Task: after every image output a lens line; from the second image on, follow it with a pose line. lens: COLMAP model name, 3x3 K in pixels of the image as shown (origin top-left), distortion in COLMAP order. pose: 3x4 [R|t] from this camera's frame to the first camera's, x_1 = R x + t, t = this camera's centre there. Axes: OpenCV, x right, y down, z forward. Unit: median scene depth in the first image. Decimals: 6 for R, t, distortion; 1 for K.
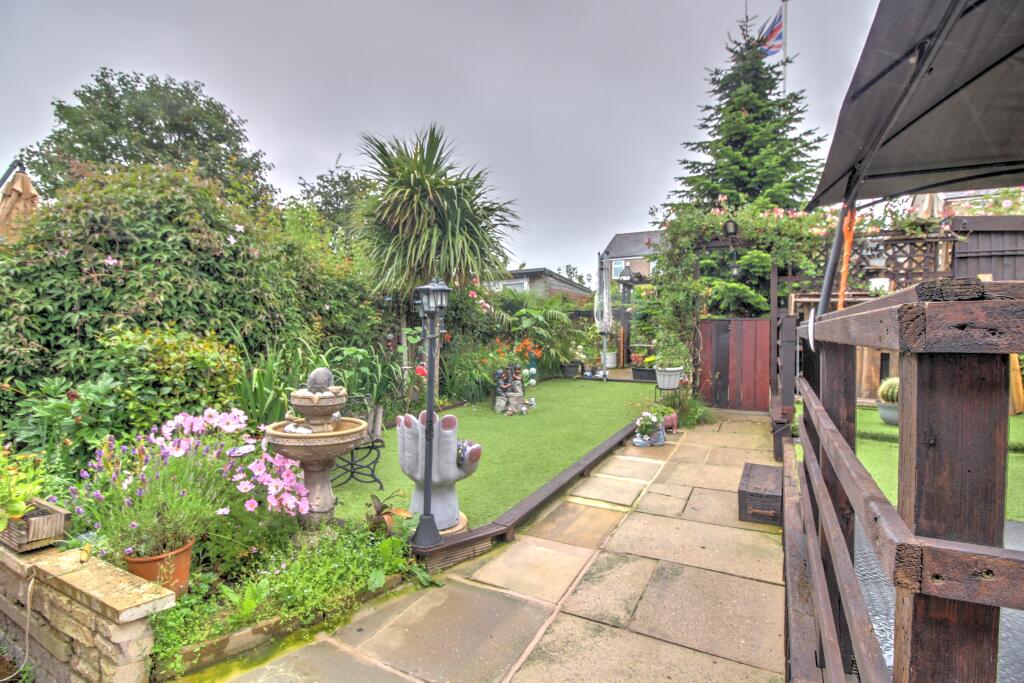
lens RADIAL K [[475.6, 0, 519.0], [0, 475.6, 337.9], [0, 0, 1]] dist [-0.009001, -0.002474]
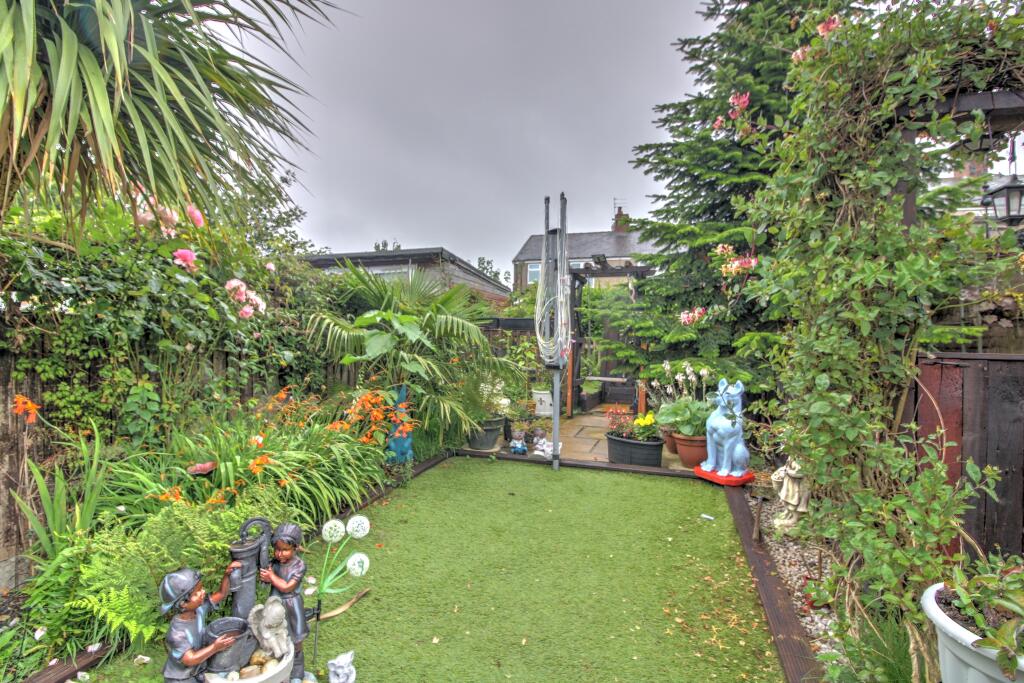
lens RADIAL K [[475.6, 0, 514.0], [0, 475.6, 340.6], [0, 0, 1]] dist [-0.009001, -0.002474]
pose [[0.983343, 0.015483, 0.181100, 0.041503], [-0.013556, 0.999838, -0.011872, -0.024061], [-0.181254, 0.009219, 0.983393, 0.437235]]
